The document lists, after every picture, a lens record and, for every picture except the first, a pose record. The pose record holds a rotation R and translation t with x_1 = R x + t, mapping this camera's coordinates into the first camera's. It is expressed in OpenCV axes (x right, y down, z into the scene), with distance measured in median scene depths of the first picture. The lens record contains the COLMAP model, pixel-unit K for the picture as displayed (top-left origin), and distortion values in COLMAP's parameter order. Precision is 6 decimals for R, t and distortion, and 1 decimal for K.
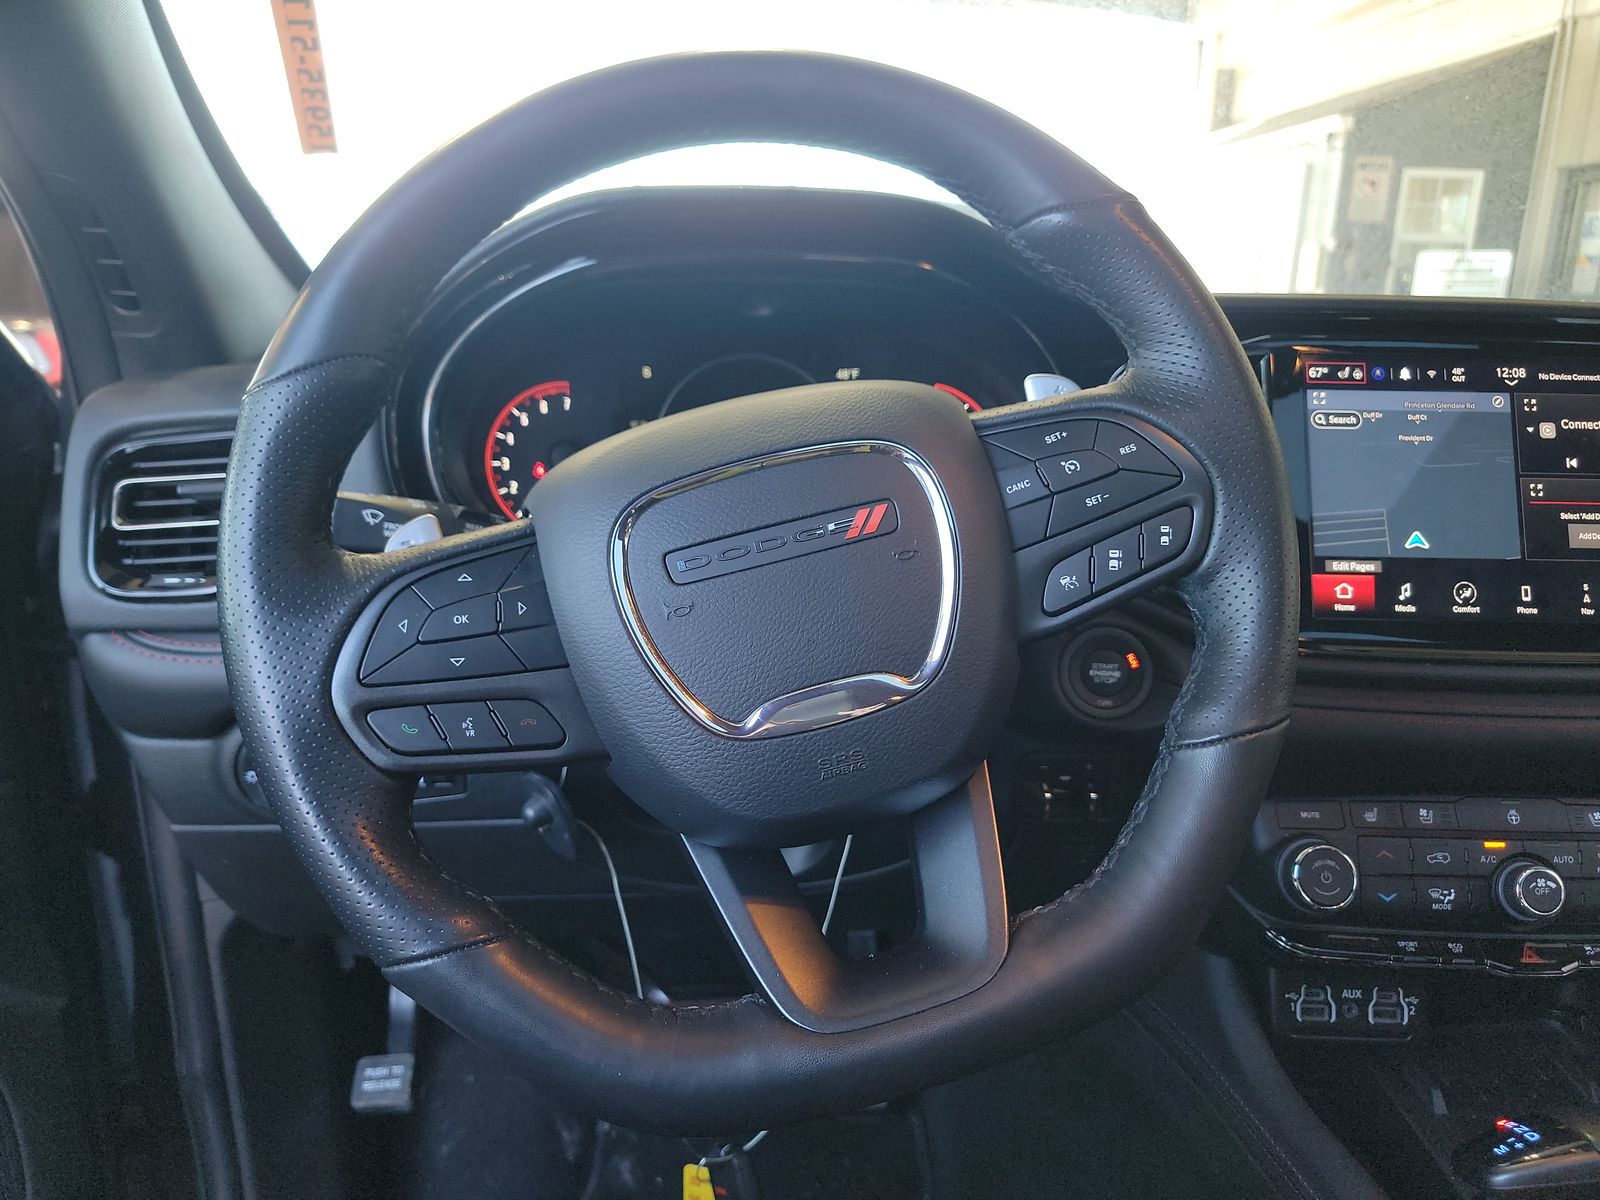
lens RADIAL K [[1102.8, 0, 794.3], [0, 1102.8, 614.4], [0, 0, 1]] dist [0.033303, -0.013104]
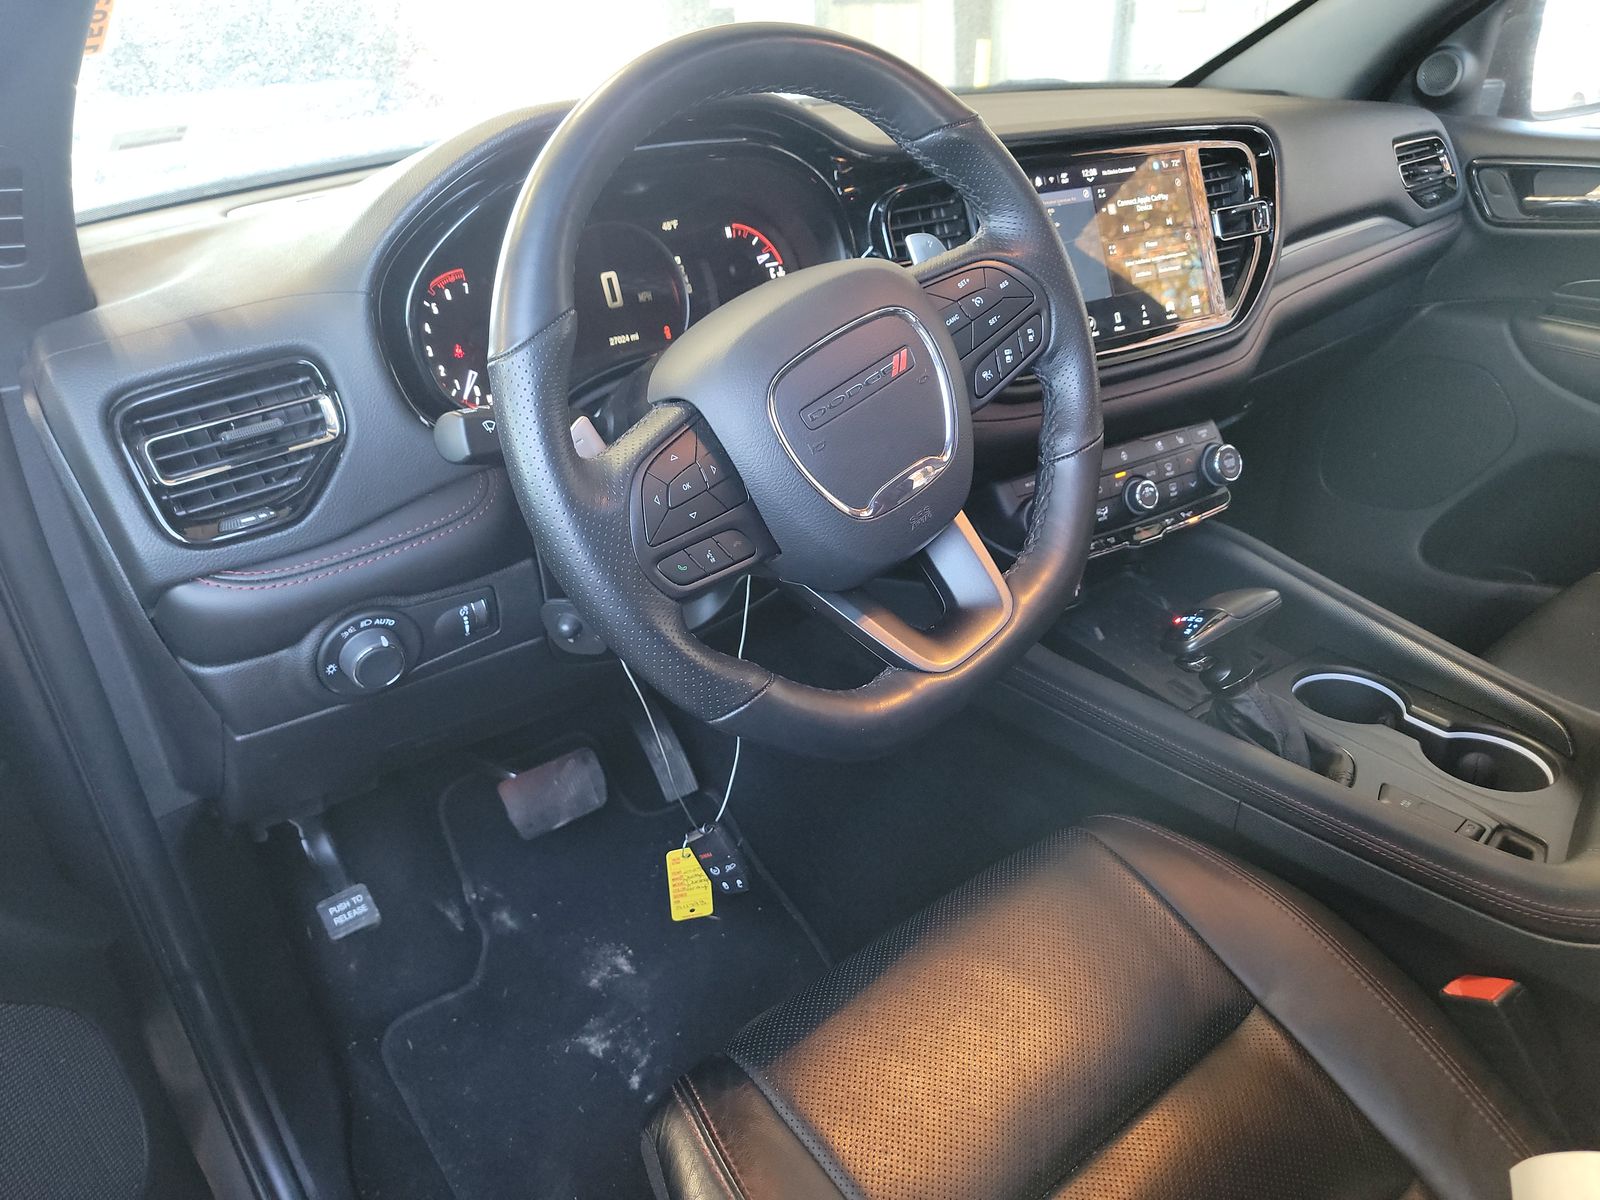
lens RADIAL K [[1102.8, 0, 788.1], [0, 1102.8, 585.0], [0, 0, 1]] dist [0.033303, -0.013104]
pose [[0.858042, -0.276616, 0.432720, -0.553027], [0.182857, 0.951889, 0.245907, -0.132001], [-0.479924, -0.131872, 0.867342, -0.210693]]
